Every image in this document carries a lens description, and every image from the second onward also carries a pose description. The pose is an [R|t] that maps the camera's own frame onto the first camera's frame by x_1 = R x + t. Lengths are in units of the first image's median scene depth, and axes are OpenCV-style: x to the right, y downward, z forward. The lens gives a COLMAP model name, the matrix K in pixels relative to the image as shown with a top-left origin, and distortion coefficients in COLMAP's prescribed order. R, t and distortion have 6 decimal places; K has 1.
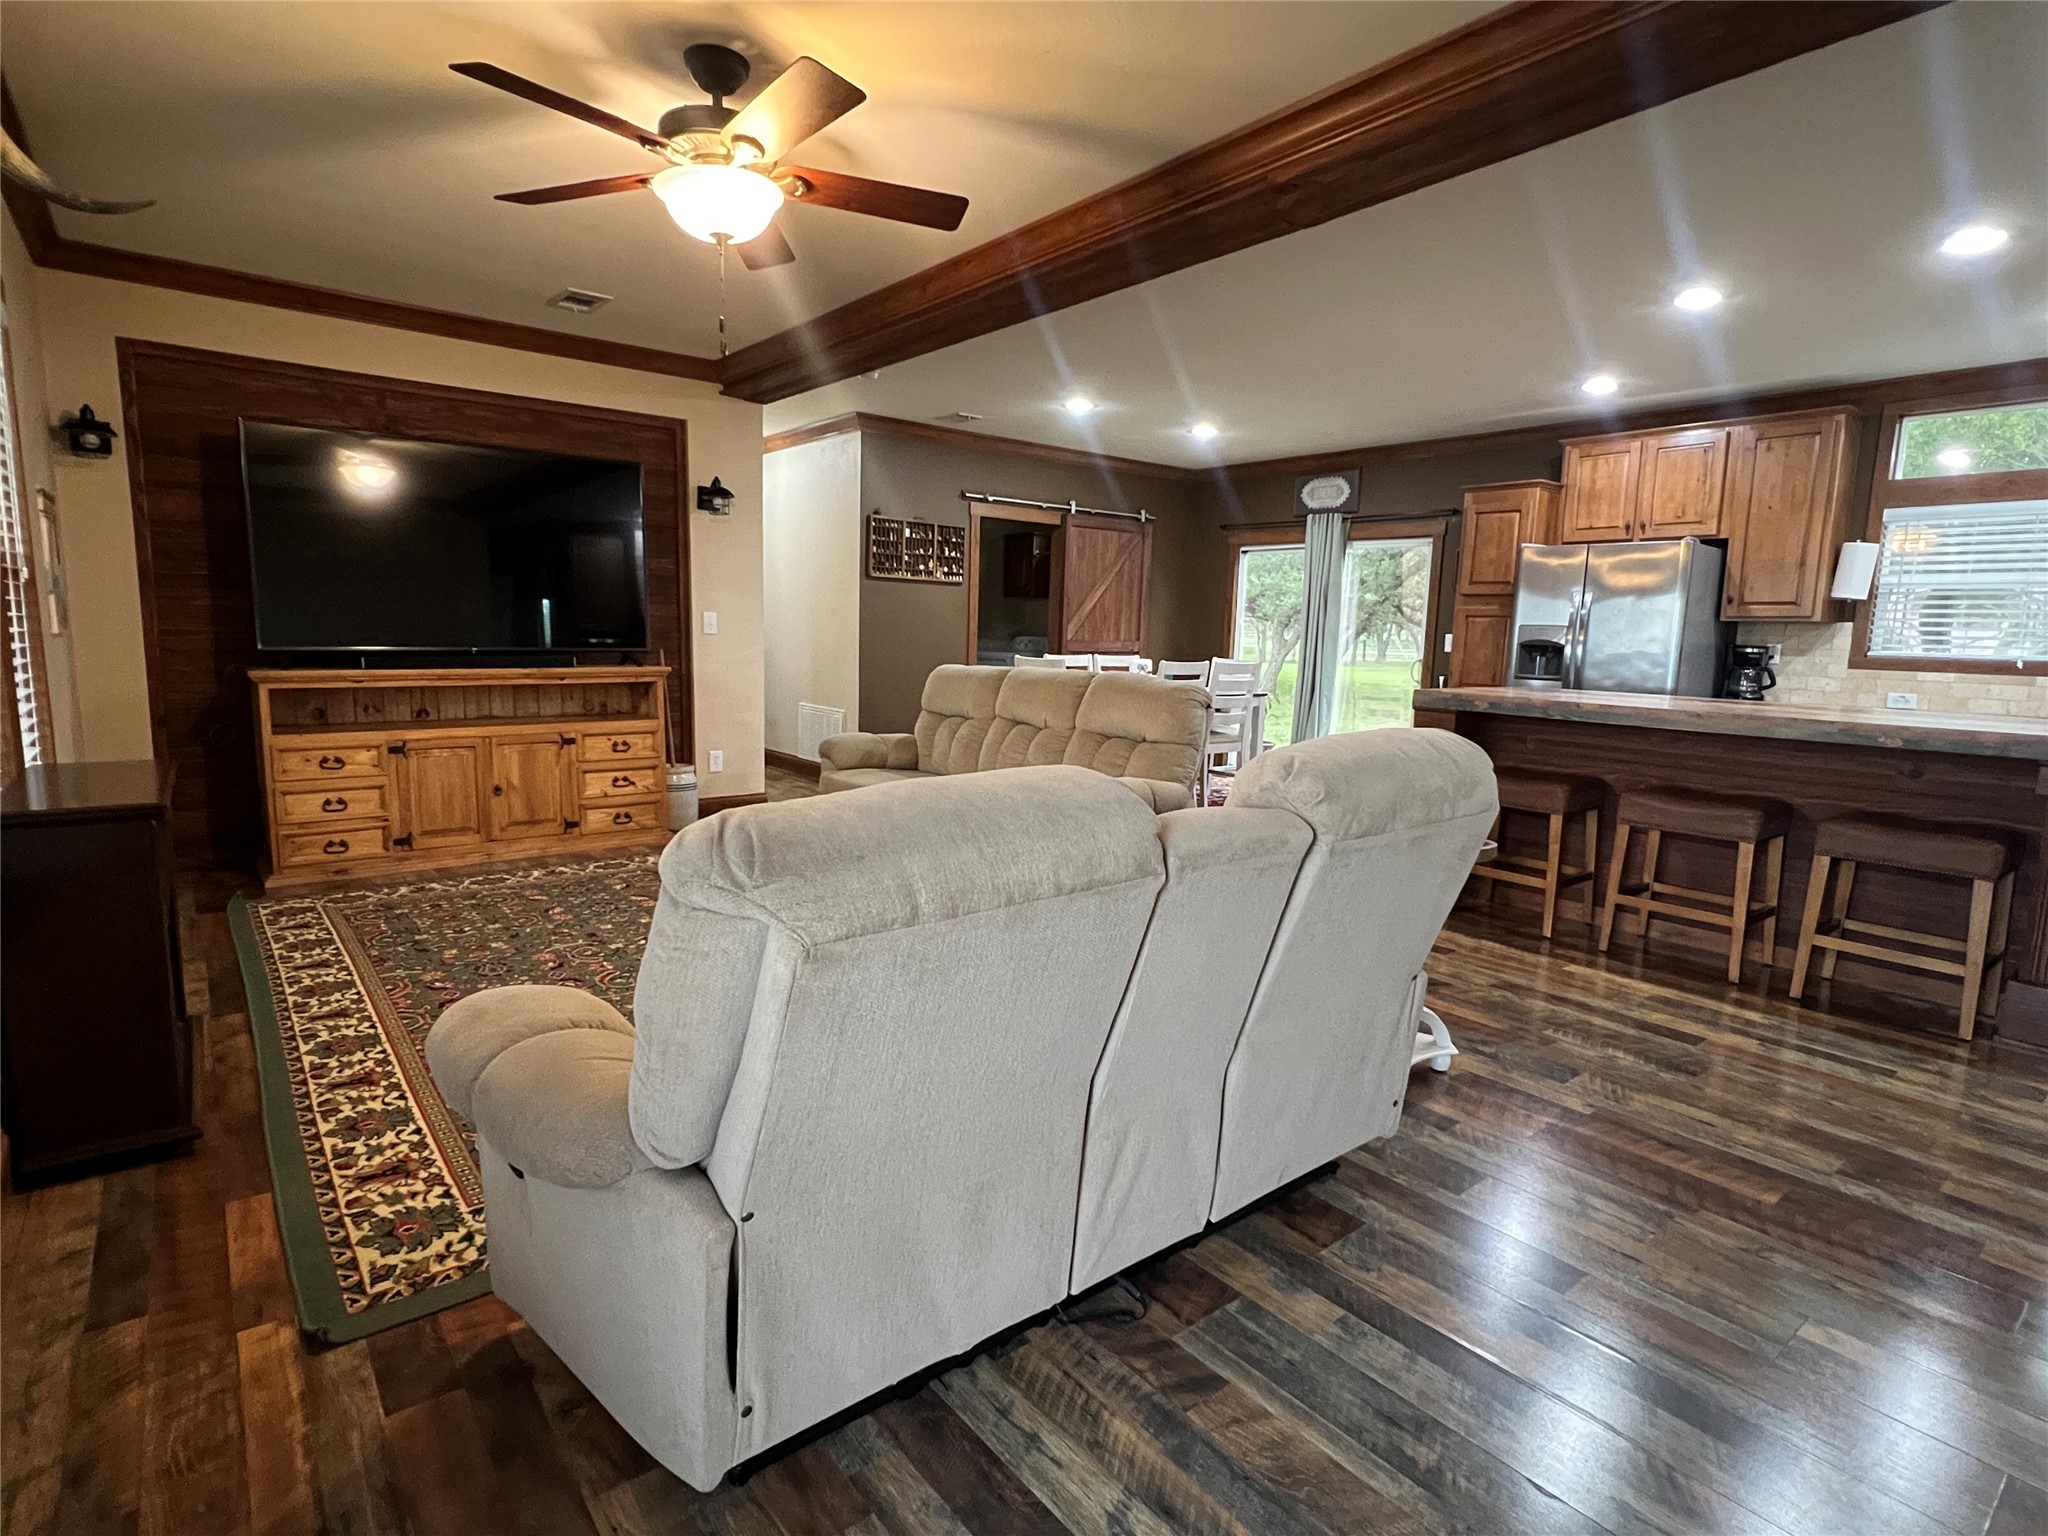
lens RADIAL K [[1035.9, 0, 1012.9], [0, 1035.9, 771.2], [0, 0, 1]] dist [-0.001392, 0.000624]
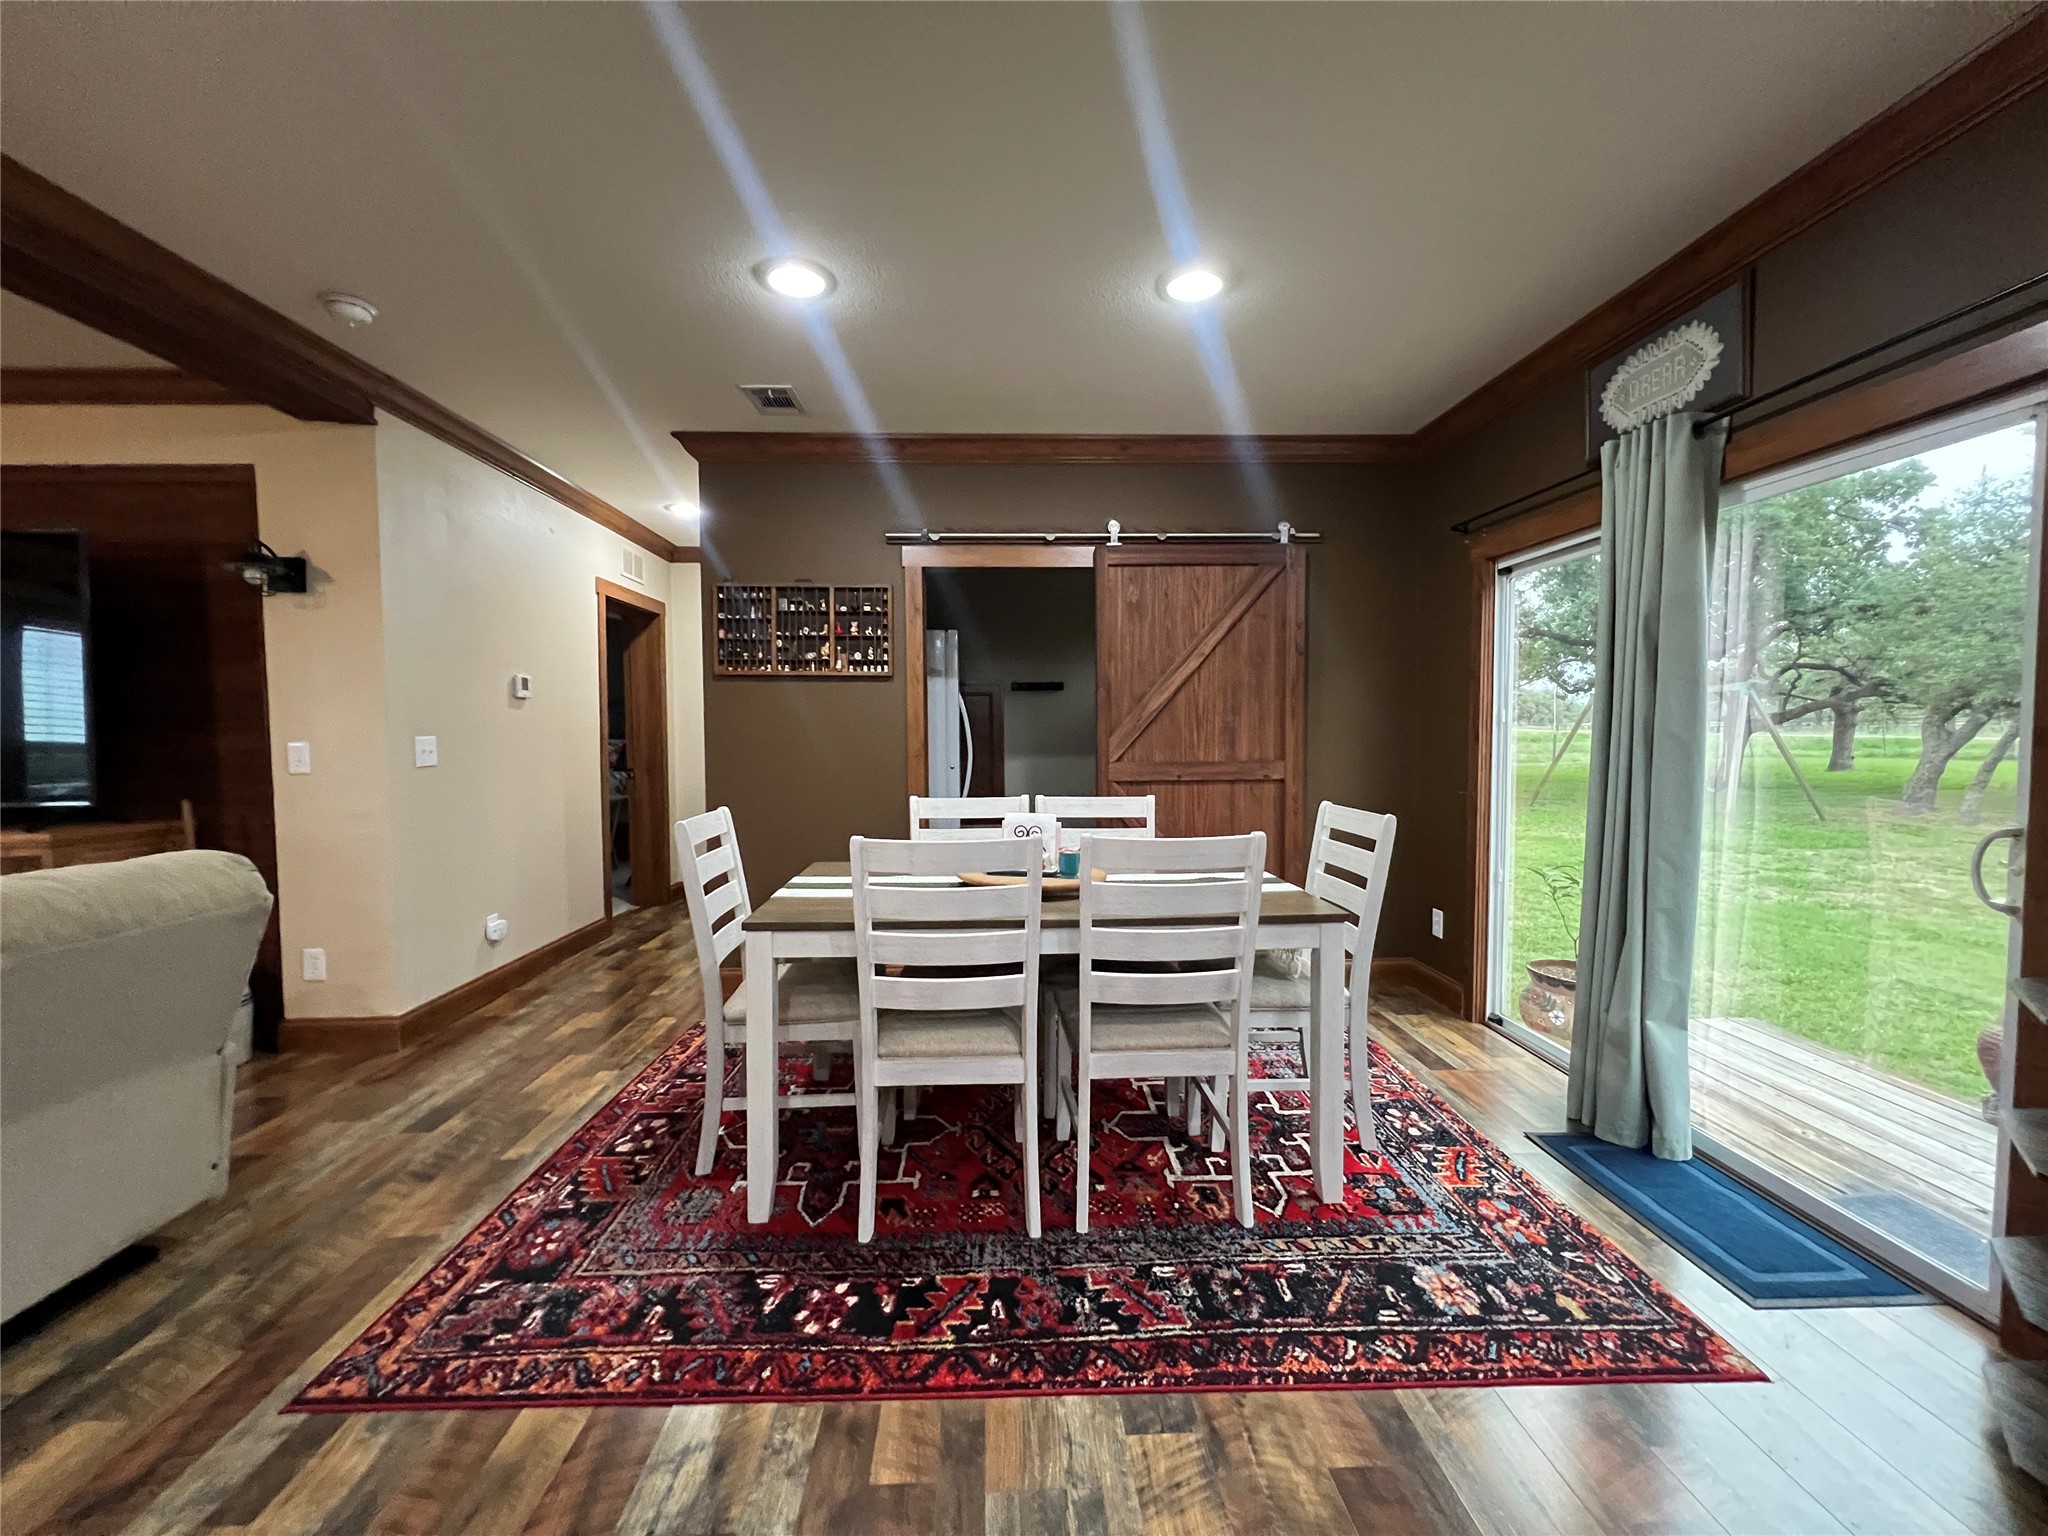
lens RADIAL K [[817.9, 0, 1017.6], [0, 817.9, 766.6], [0, 0, 1]] dist [-0.000960, 0.000263]
pose [[0.804712, -0.006725, -0.593627, 0.404655], [-0.051823, 0.995323, -0.081527, -0.121822], [0.591399, 0.096369, 0.800600, 0.875818]]
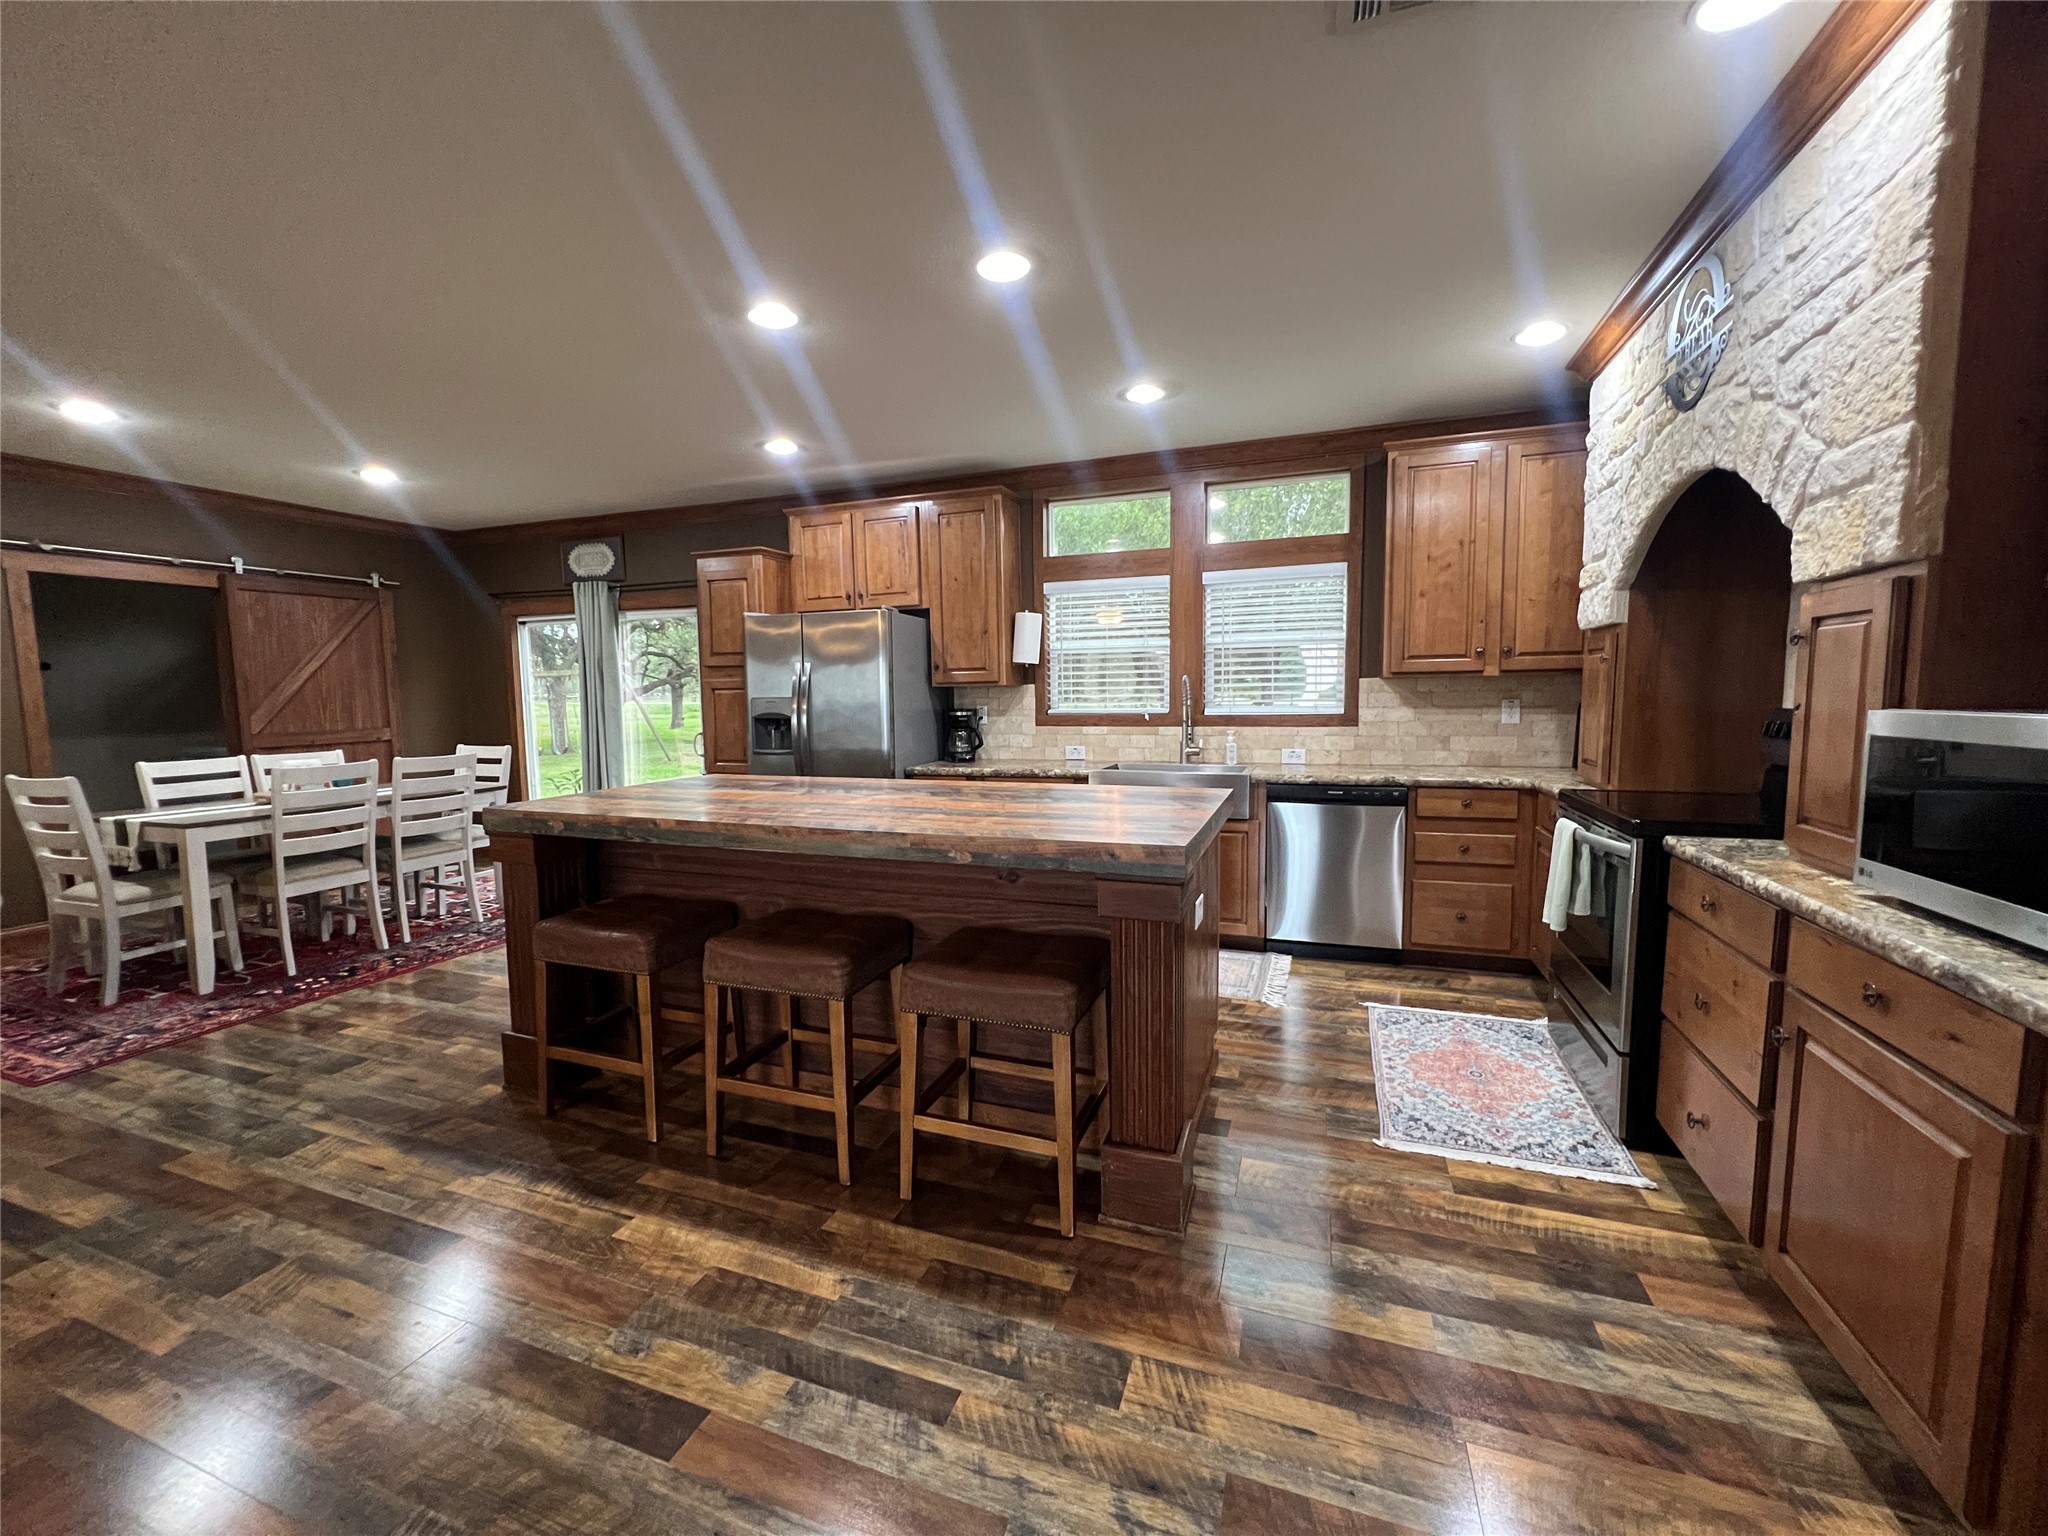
lens RADIAL K [[817.9, 0, 1017.6], [0, 817.9, 766.1], [0, 0, 1]] dist [-0.000960, 0.000263]
pose [[0.853515, -0.088692, 0.513465, 0.327298], [0.108905, 0.994008, -0.009330, -0.048702], [-0.509561, 0.063882, 0.858060, 0.254851]]
